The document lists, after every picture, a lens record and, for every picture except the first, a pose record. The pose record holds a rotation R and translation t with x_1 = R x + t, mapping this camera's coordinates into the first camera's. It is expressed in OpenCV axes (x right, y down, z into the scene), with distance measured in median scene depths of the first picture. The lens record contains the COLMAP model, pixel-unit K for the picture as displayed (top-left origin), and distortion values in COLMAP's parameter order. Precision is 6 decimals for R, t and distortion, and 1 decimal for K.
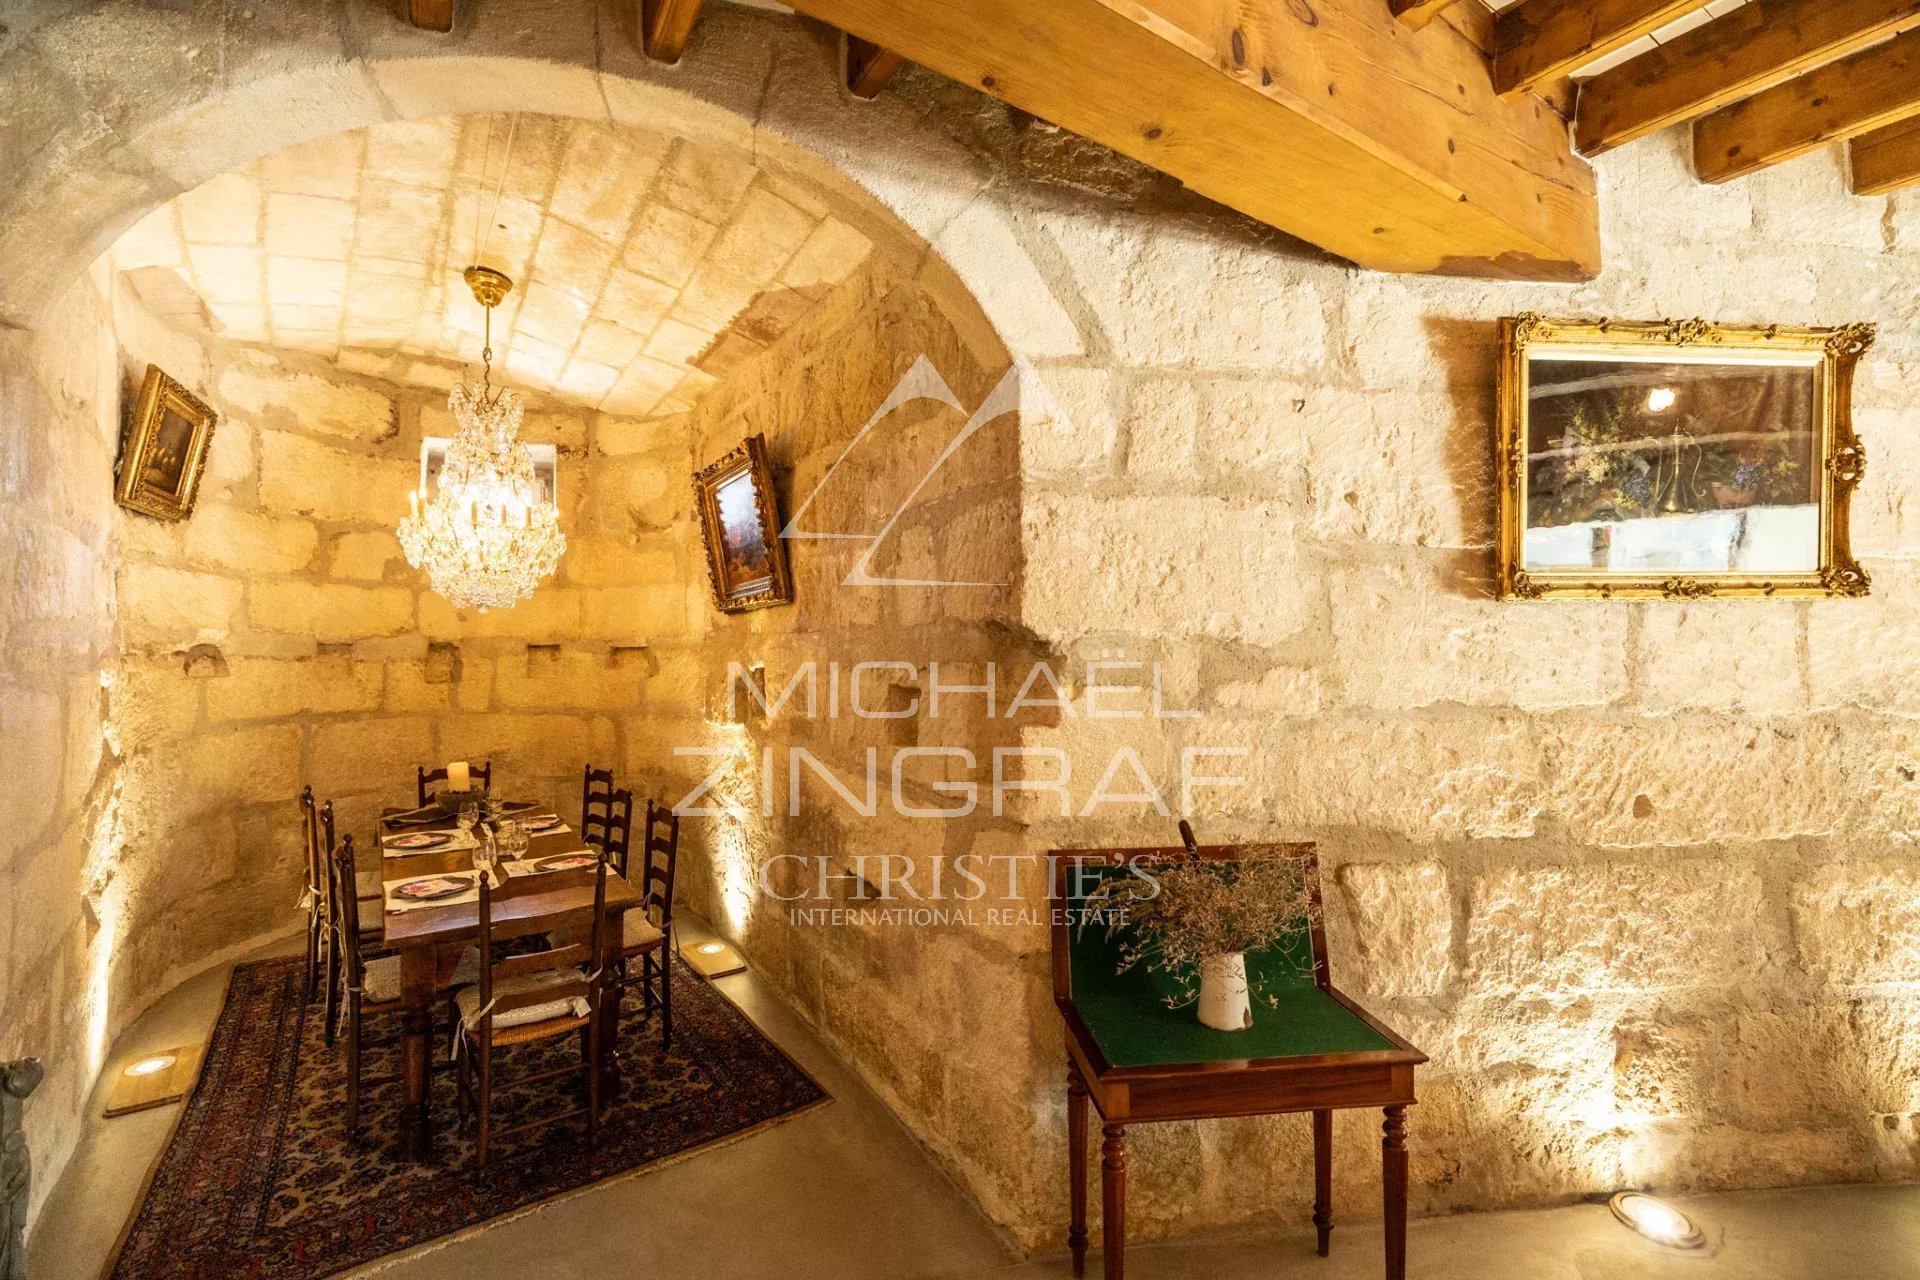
lens RADIAL K [[805.2, 0, 955.9], [0, 805.2, 631.6], [0, 0, 1]] dist [0.003142, -0.000682]
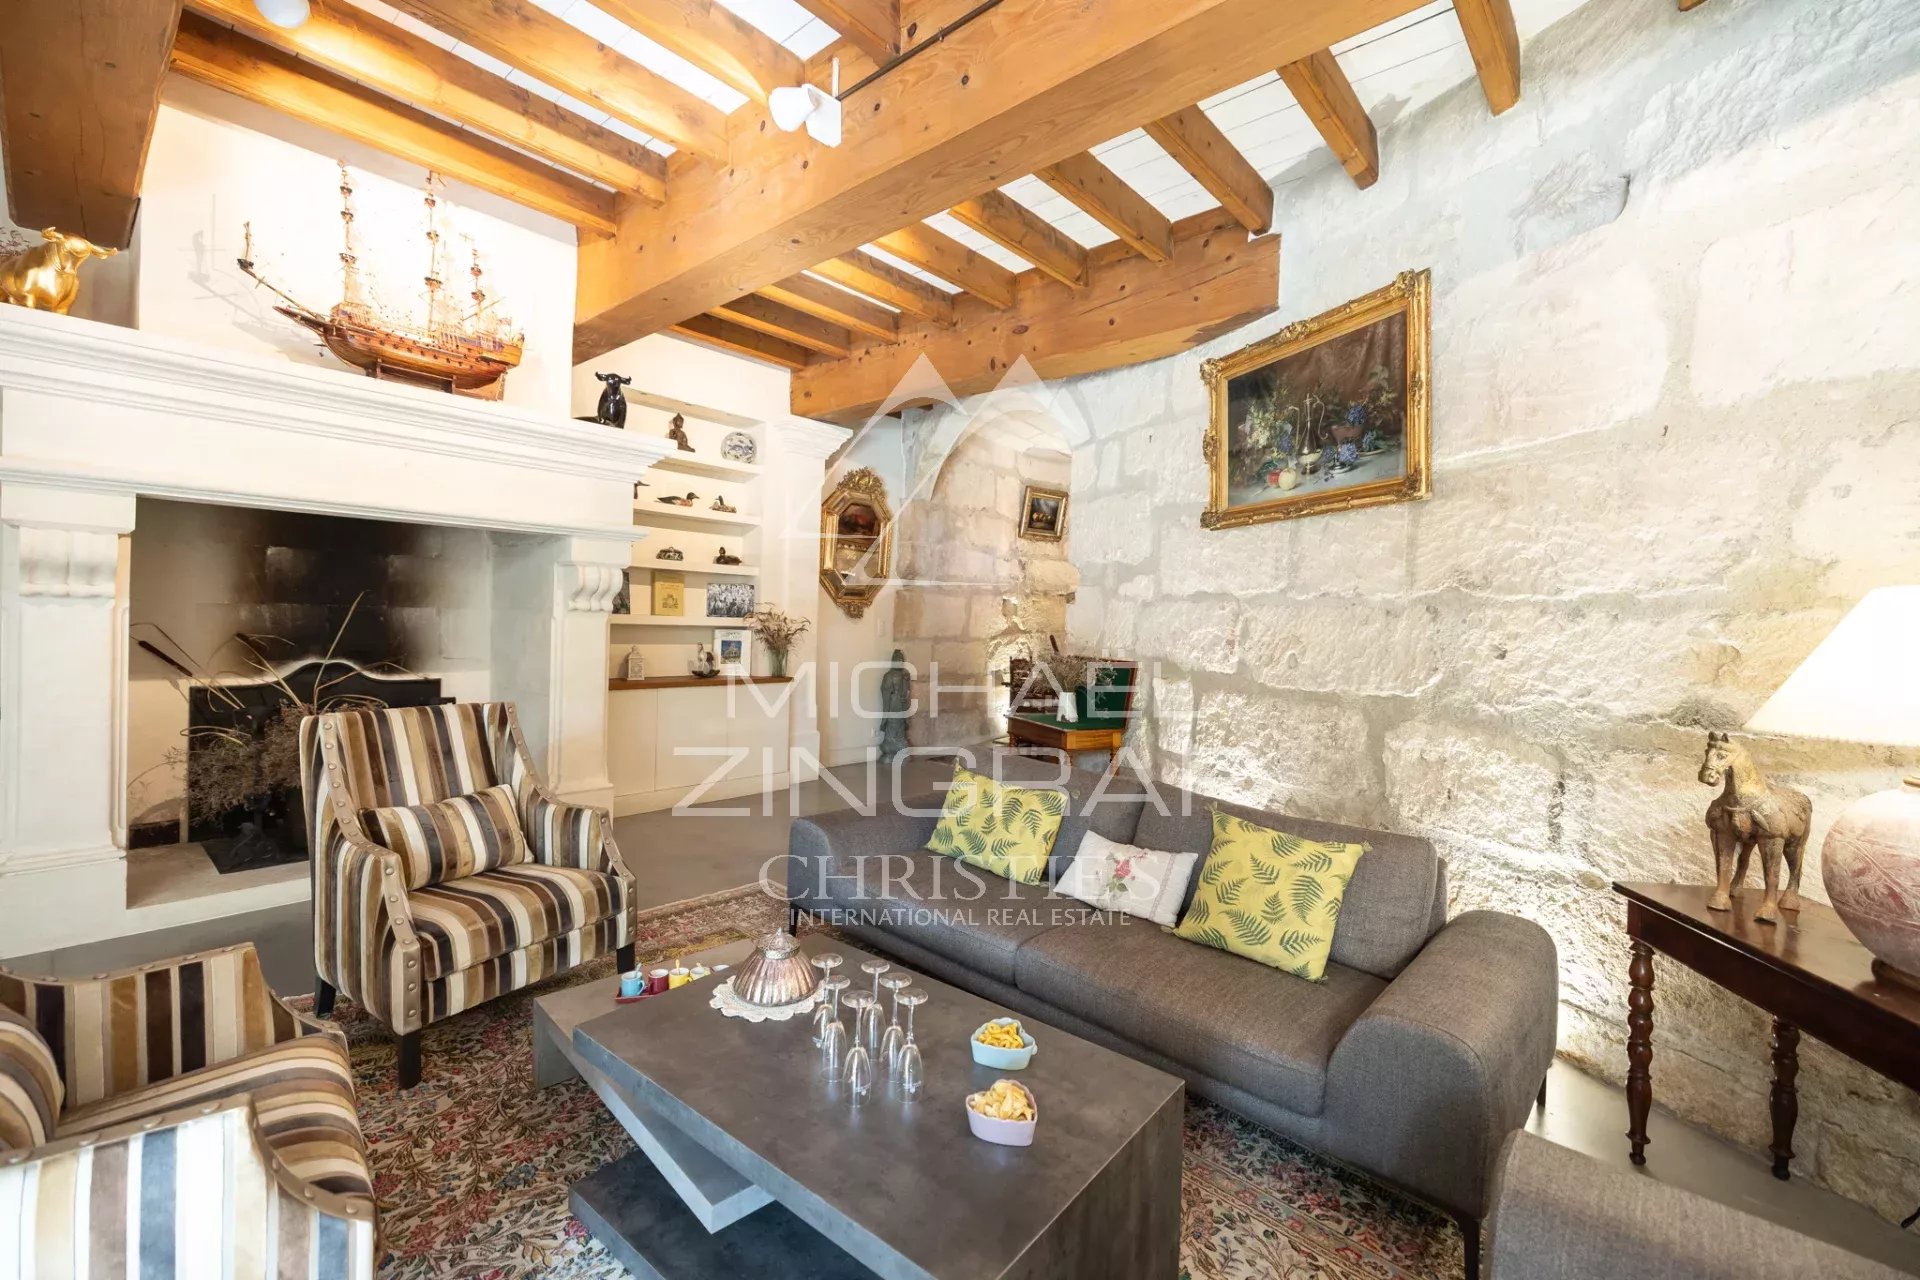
lens RADIAL K [[805.2, 0, 952.9], [0, 805.2, 629.3], [0, 0, 1]] dist [0.003142, -0.000682]
pose [[0.284148, 0.021859, -0.958531, 2.063794], [-0.009292, 0.999756, 0.020045, 0.135466], [0.958735, 0.003210, 0.284282, 0.001586]]
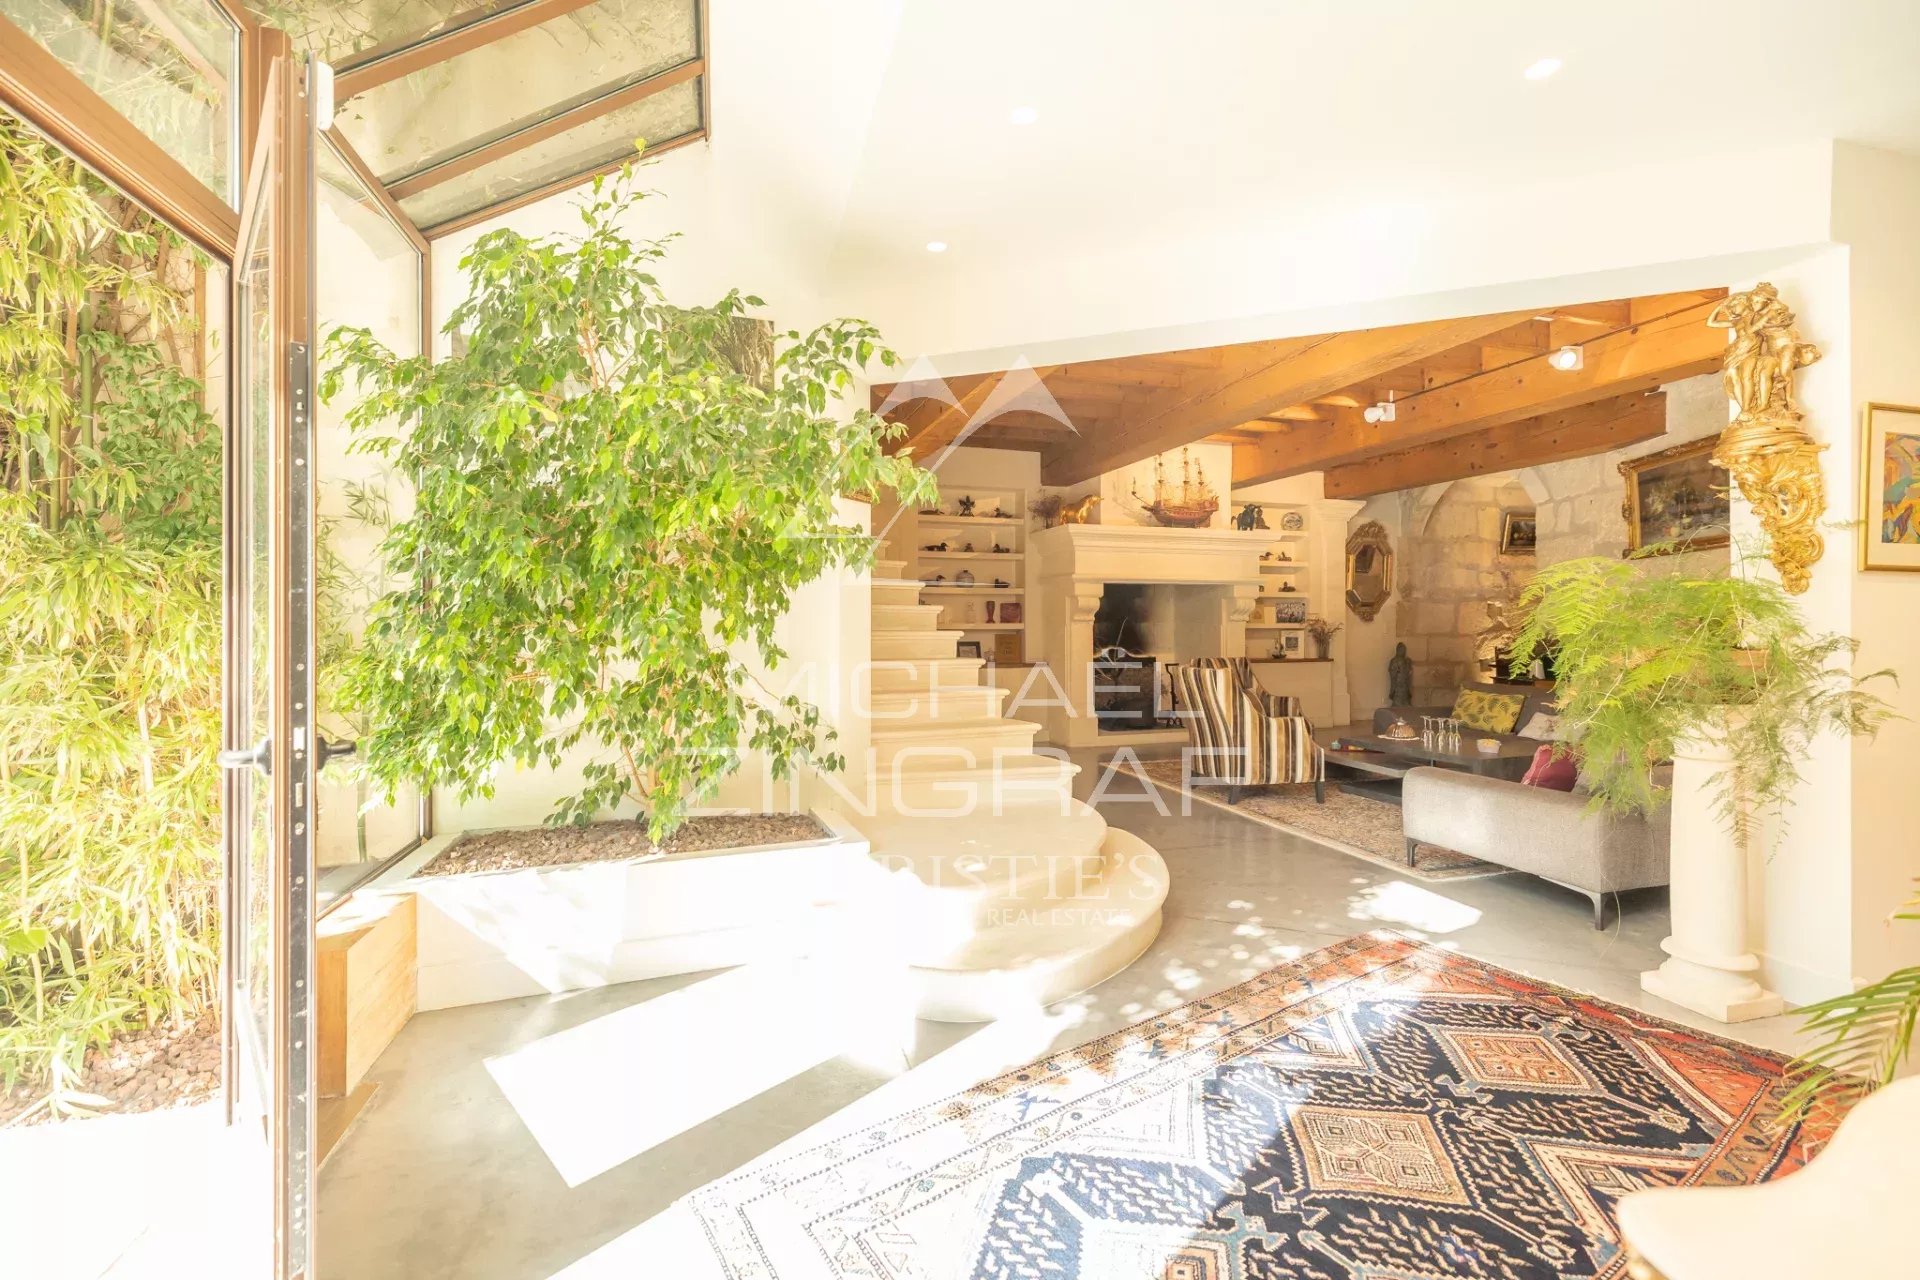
lens RADIAL K [[805.2, 0, 941.9], [0, 805.2, 624.9], [0, 0, 1]] dist [0.003142, -0.000682]
pose [[-0.246238, -0.001375, -0.969208, 3.925001], [0.024758, 0.999664, -0.007708, 0.150987], [0.968893, -0.025894, -0.246121, -0.657732]]
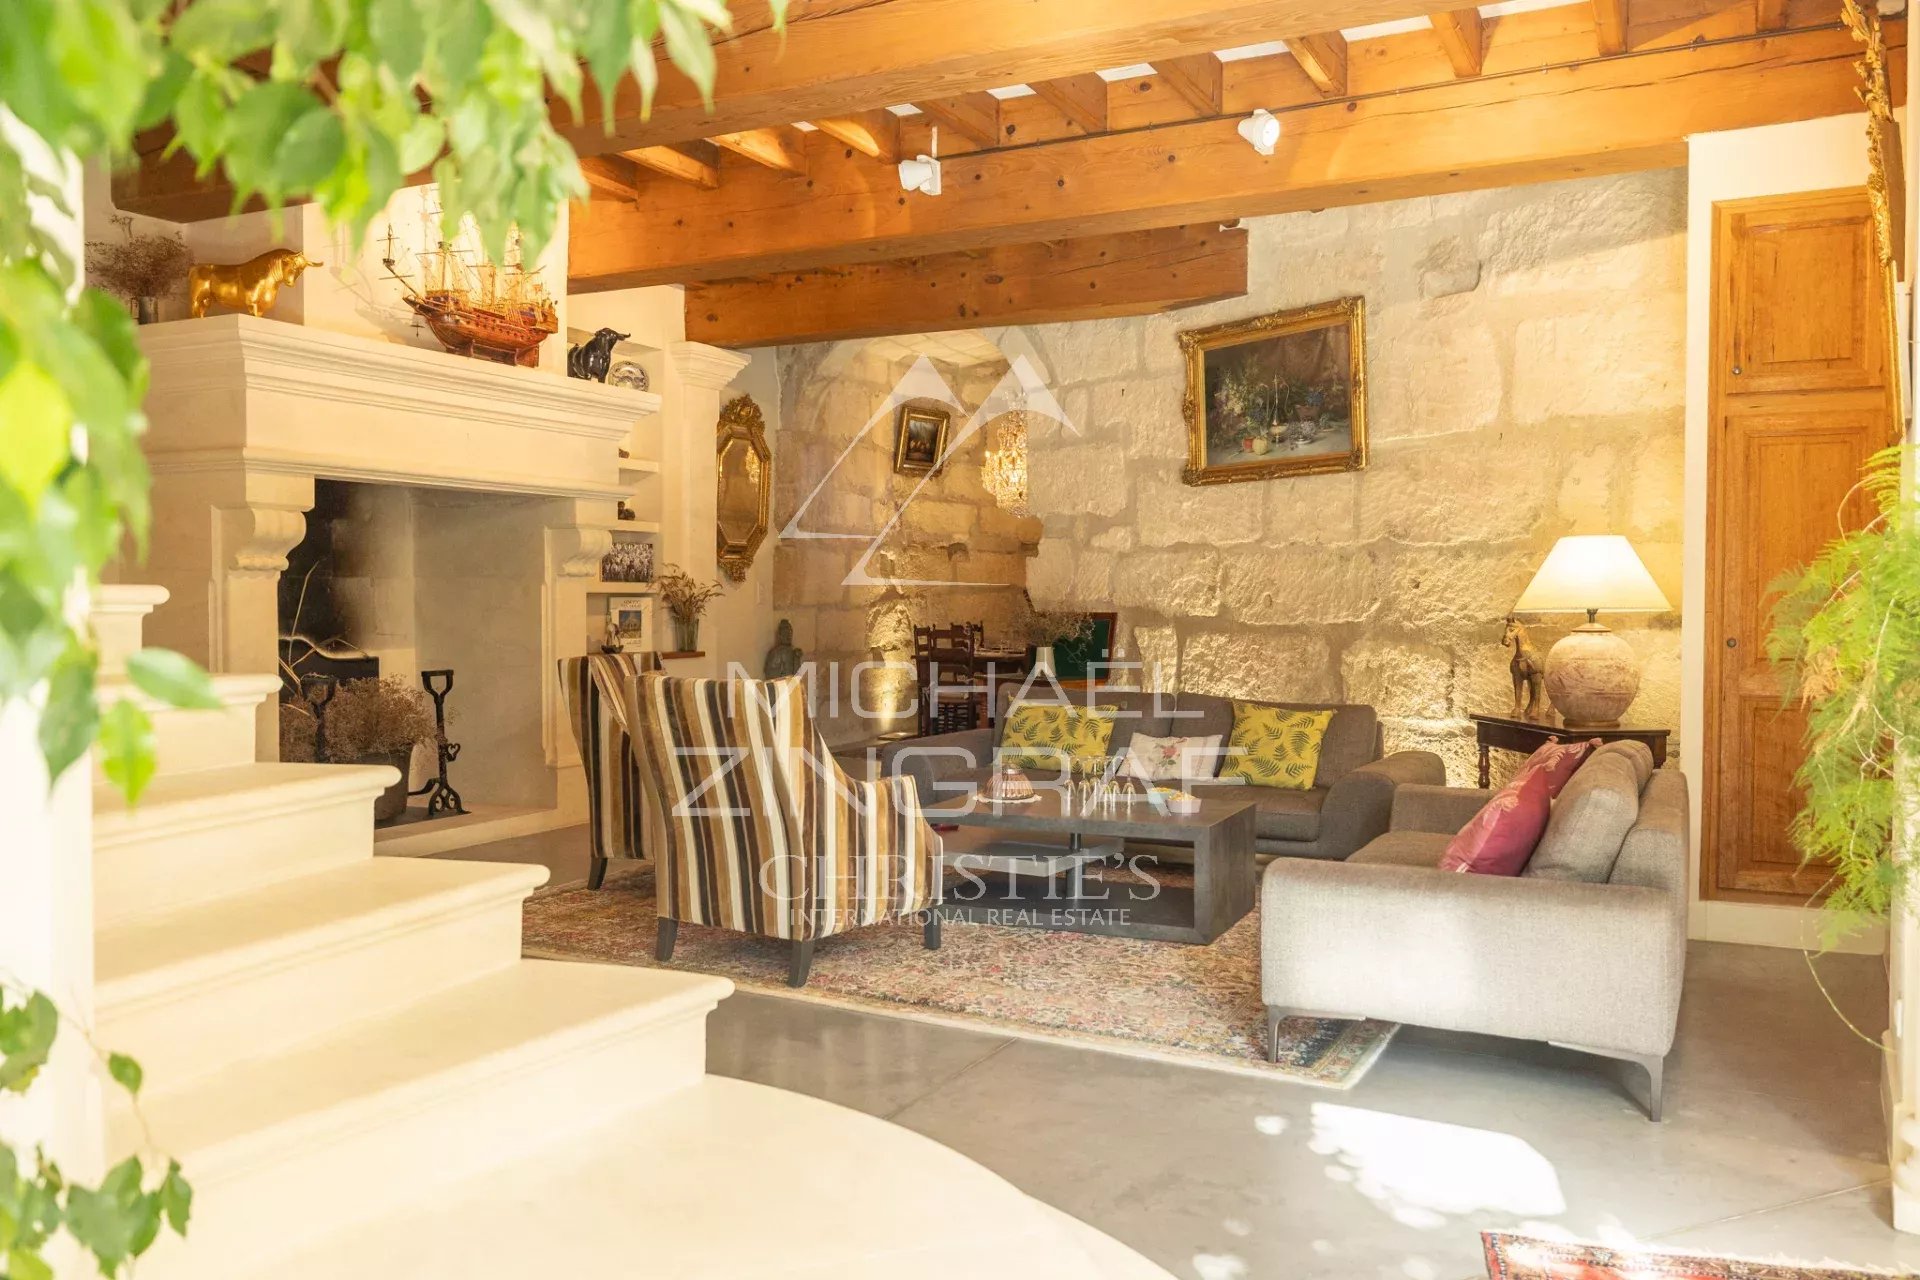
lens RADIAL K [[1500.7, 0, 947.3], [0, 1500.7, 639.1], [0, 0, 1]] dist [0.004864, -0.005423]
pose [[0.510378, 0.026644, -0.859537, 3.227559], [0.017124, 0.999007, 0.041136, 0.154749], [0.859780, -0.035714, 0.509415, -1.197633]]
